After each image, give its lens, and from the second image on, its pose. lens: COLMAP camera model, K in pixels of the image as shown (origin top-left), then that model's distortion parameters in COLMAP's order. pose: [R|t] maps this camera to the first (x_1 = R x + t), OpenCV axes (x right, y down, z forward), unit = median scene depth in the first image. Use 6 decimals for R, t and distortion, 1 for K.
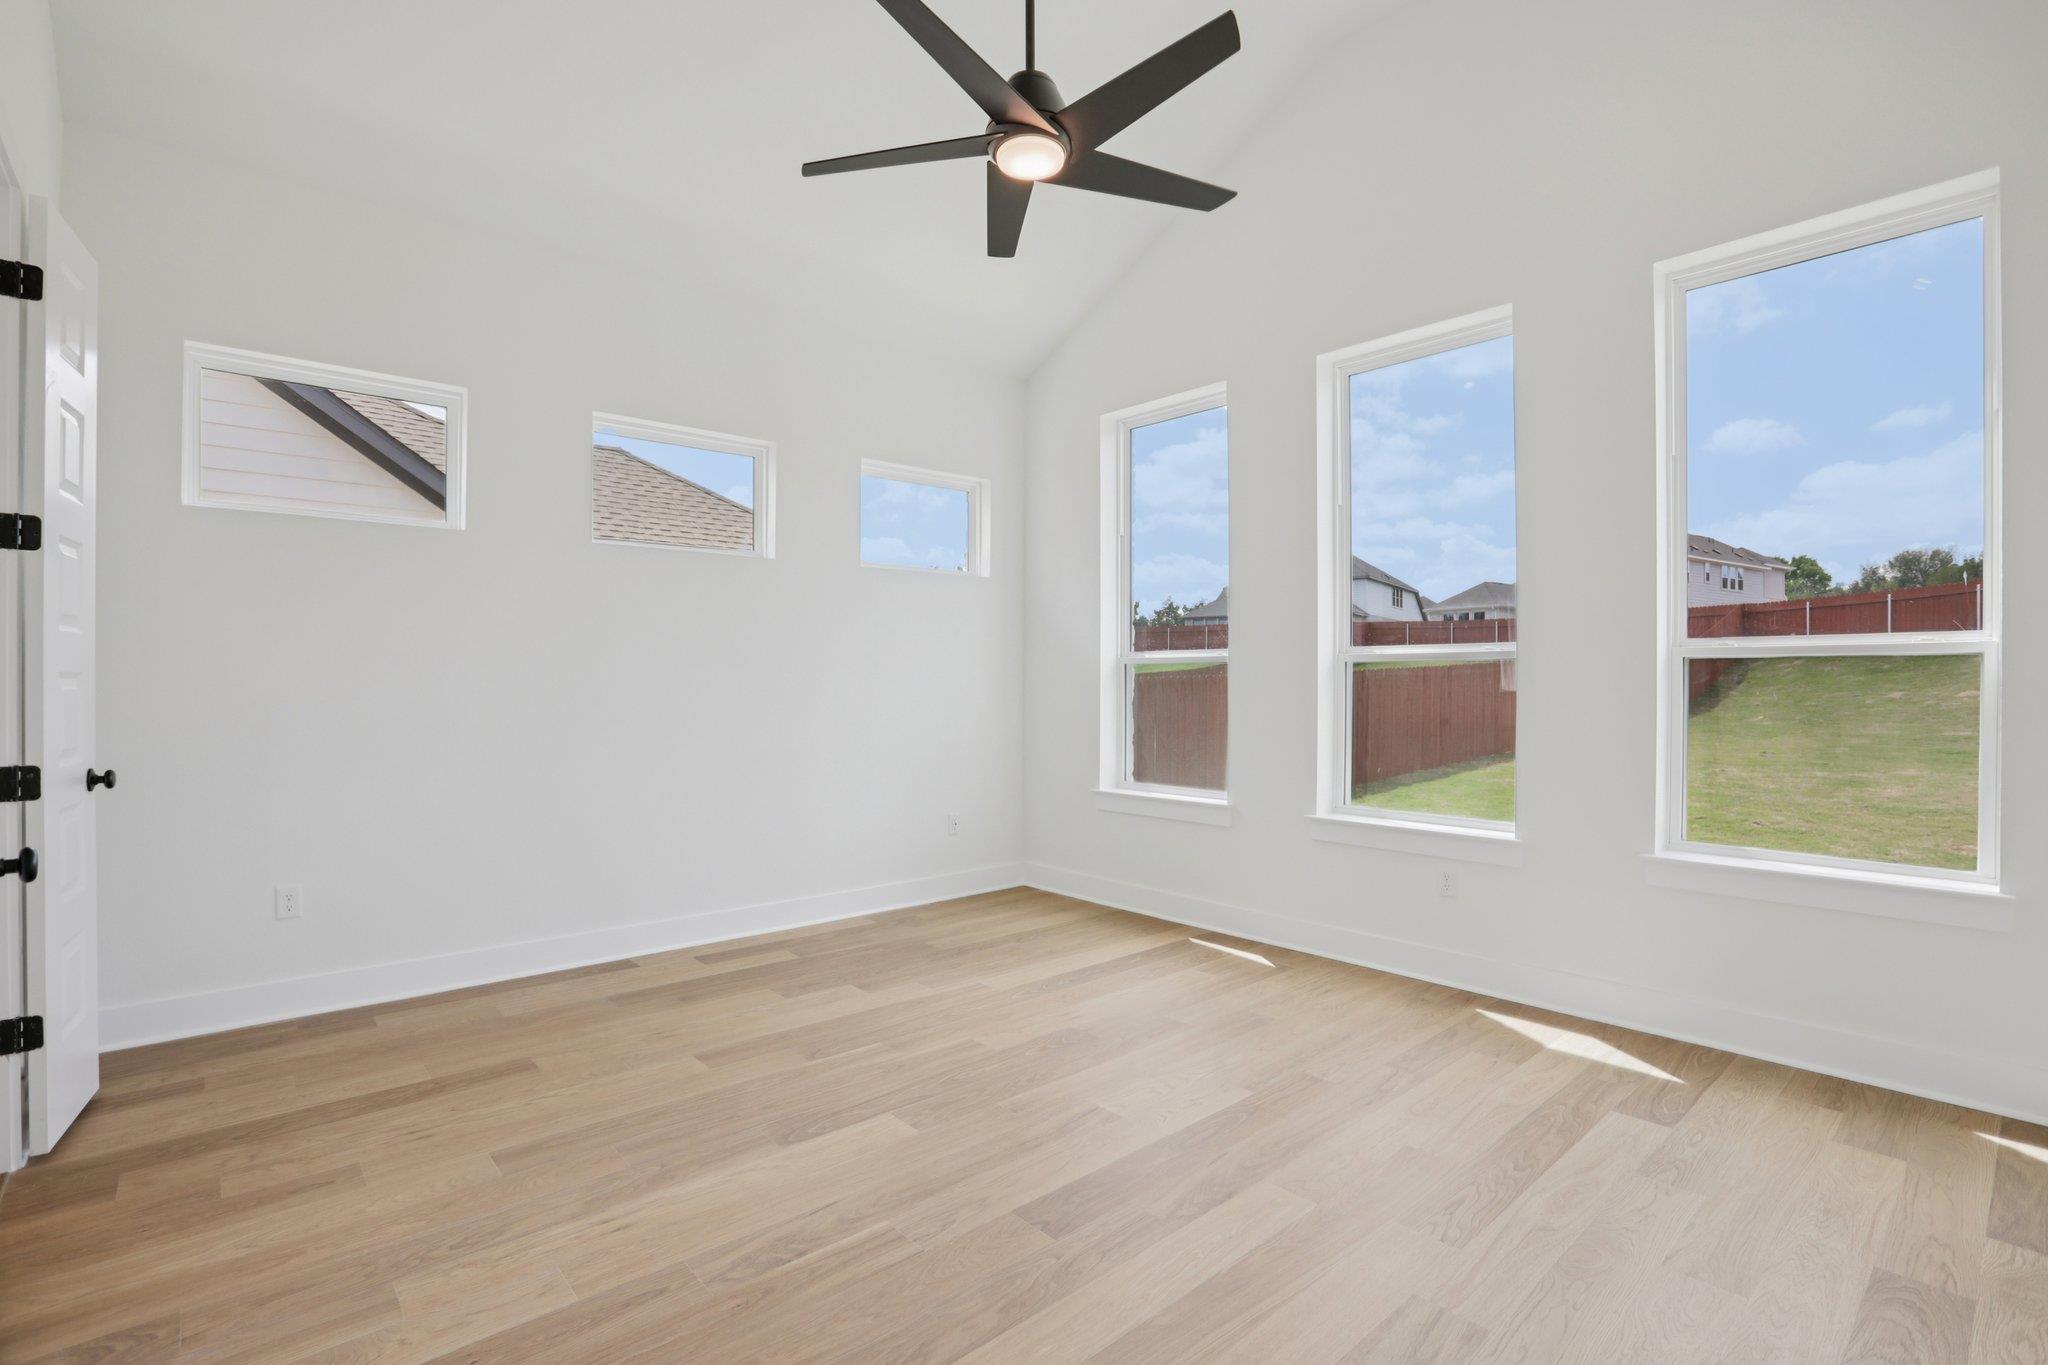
lens RADIAL K [[928.2, 0, 1036.8], [0, 928.2, 686.5], [0, 0, 1]] dist [-0.060216, 0.018945]
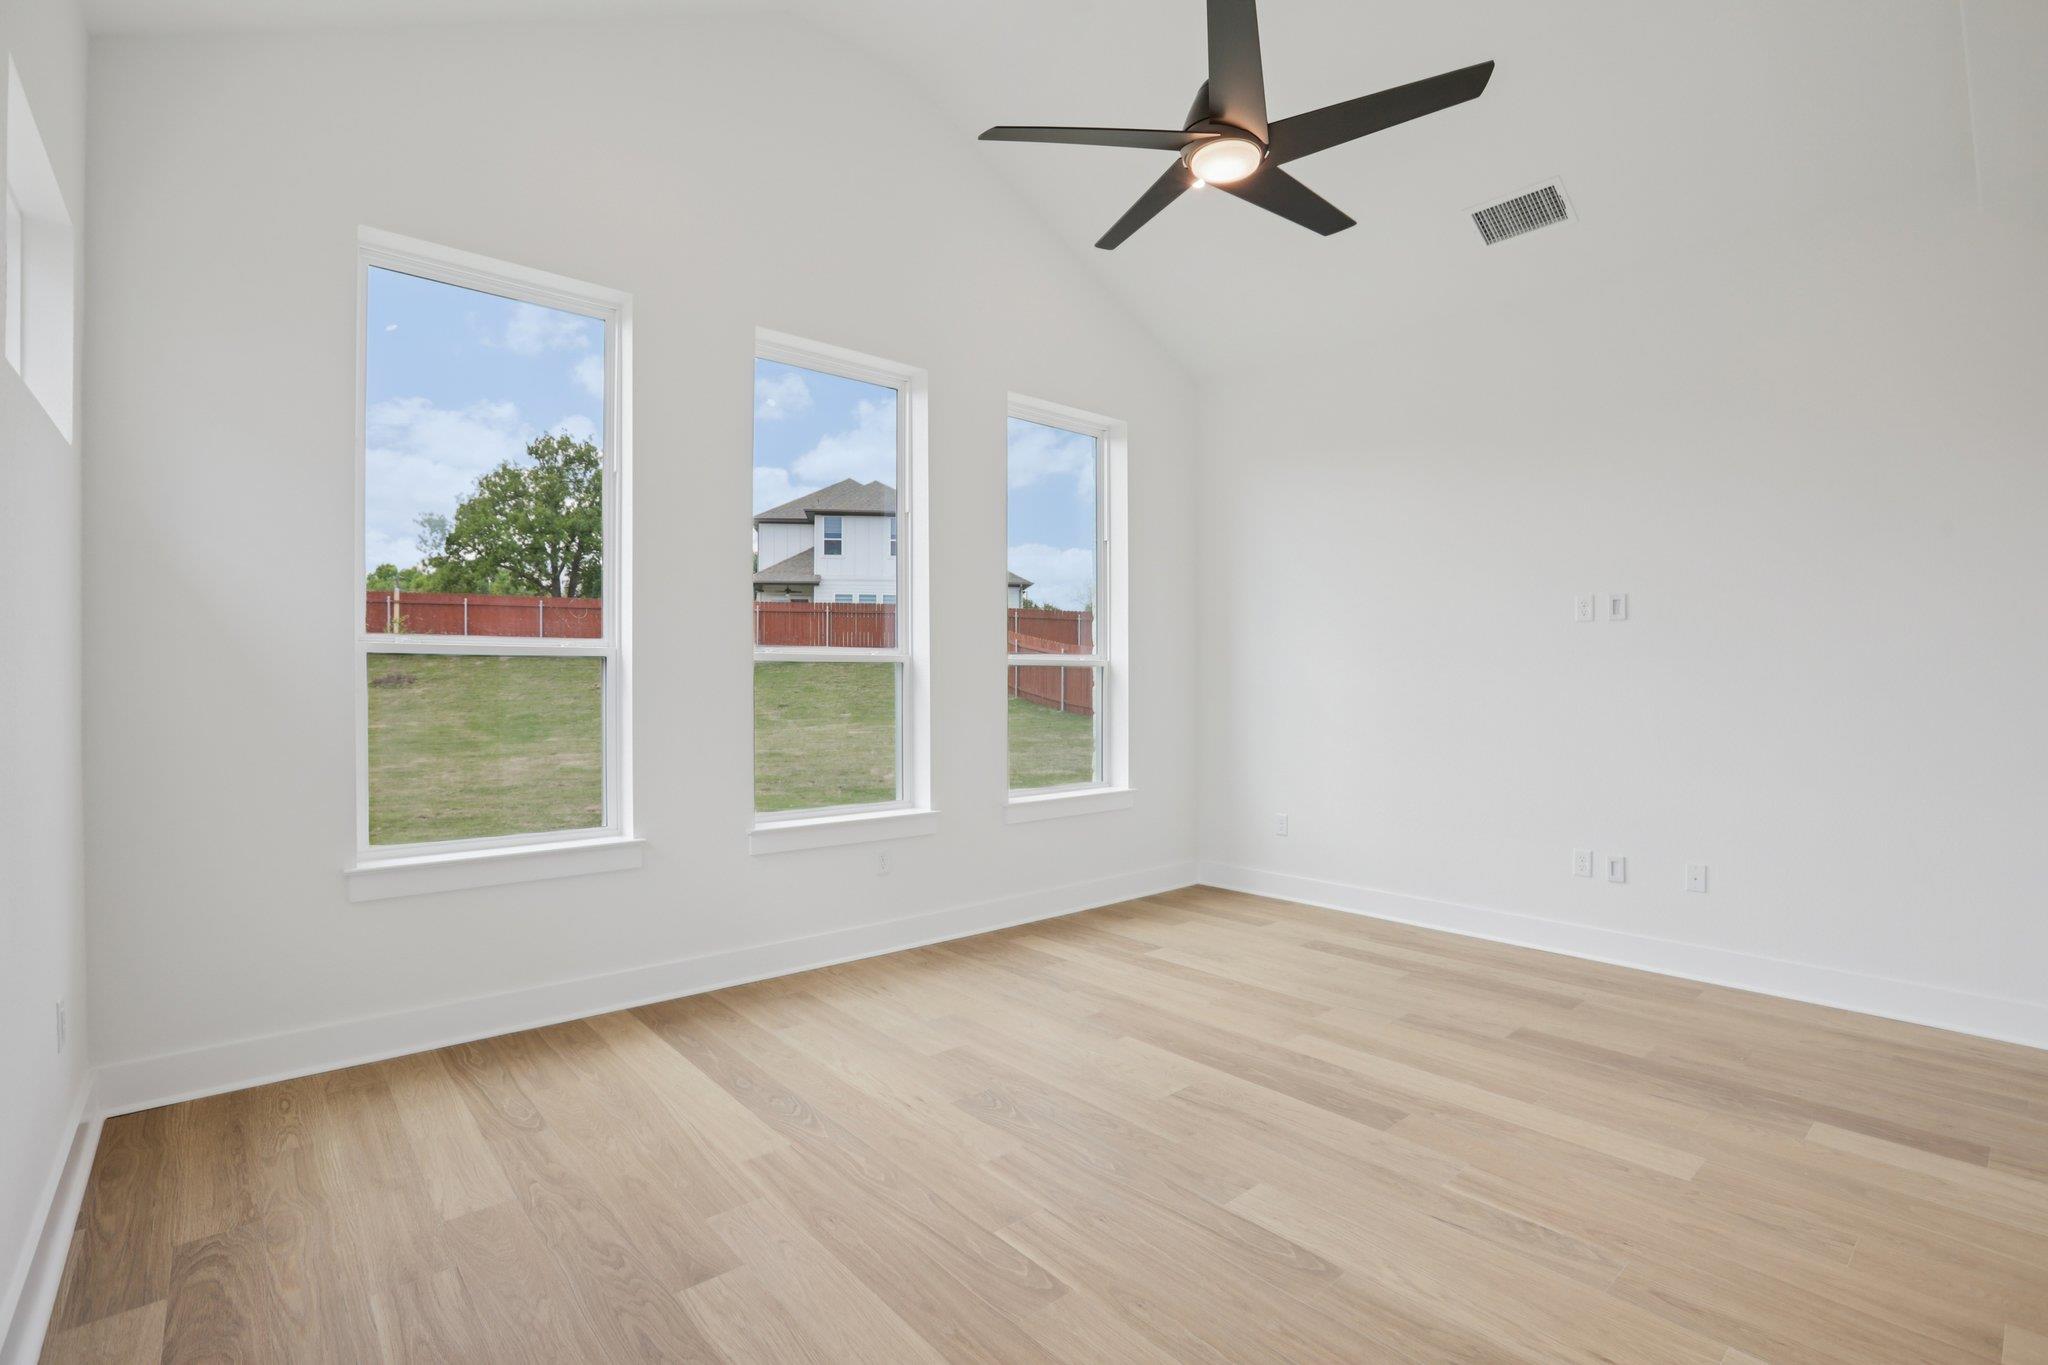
lens RADIAL K [[933.9, 0, 1036.1], [0, 933.9, 684.6], [0, 0, 1]] dist [-0.046256, 0.017052]
pose [[0.024747, -0.003833, 0.999686, -0.851344], [0.002586, 0.999990, 0.003770, -0.005196], [-0.999690, 0.002492, 0.024757, 0.984580]]
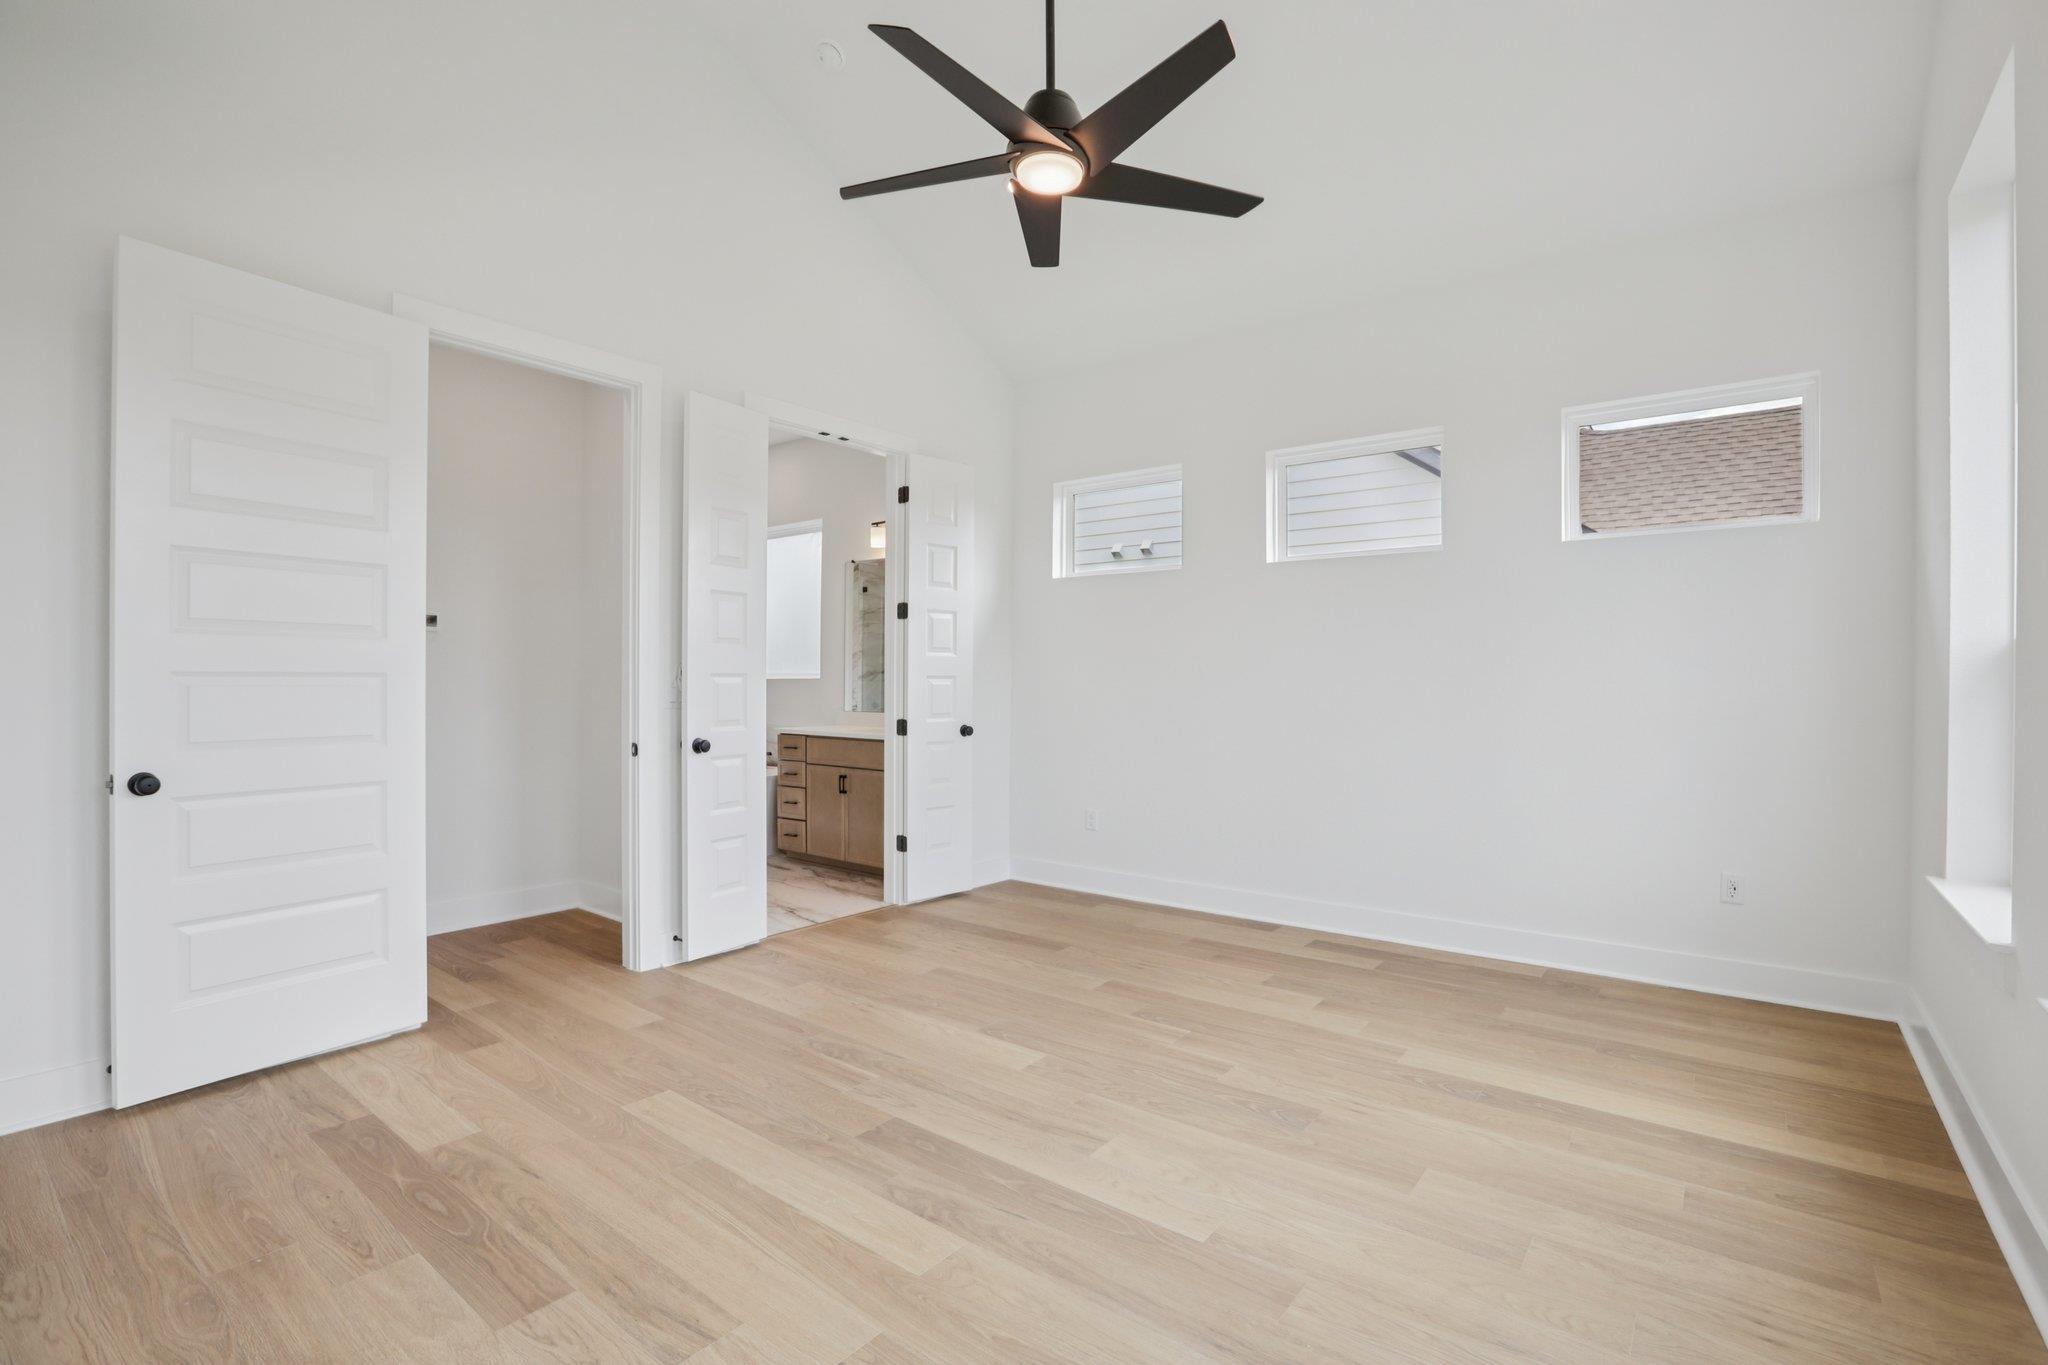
lens RADIAL K [[942.3, 0, 1065.7], [0, 942.3, 686.1], [0, 0, 1]] dist [-0.061093, 0.018050]
pose [[0.199095, 0.006151, -0.979961, 0.847206], [-0.006818, 0.999965, 0.004891, -0.001900], [0.979956, 0.005708, 0.199130, 0.675217]]
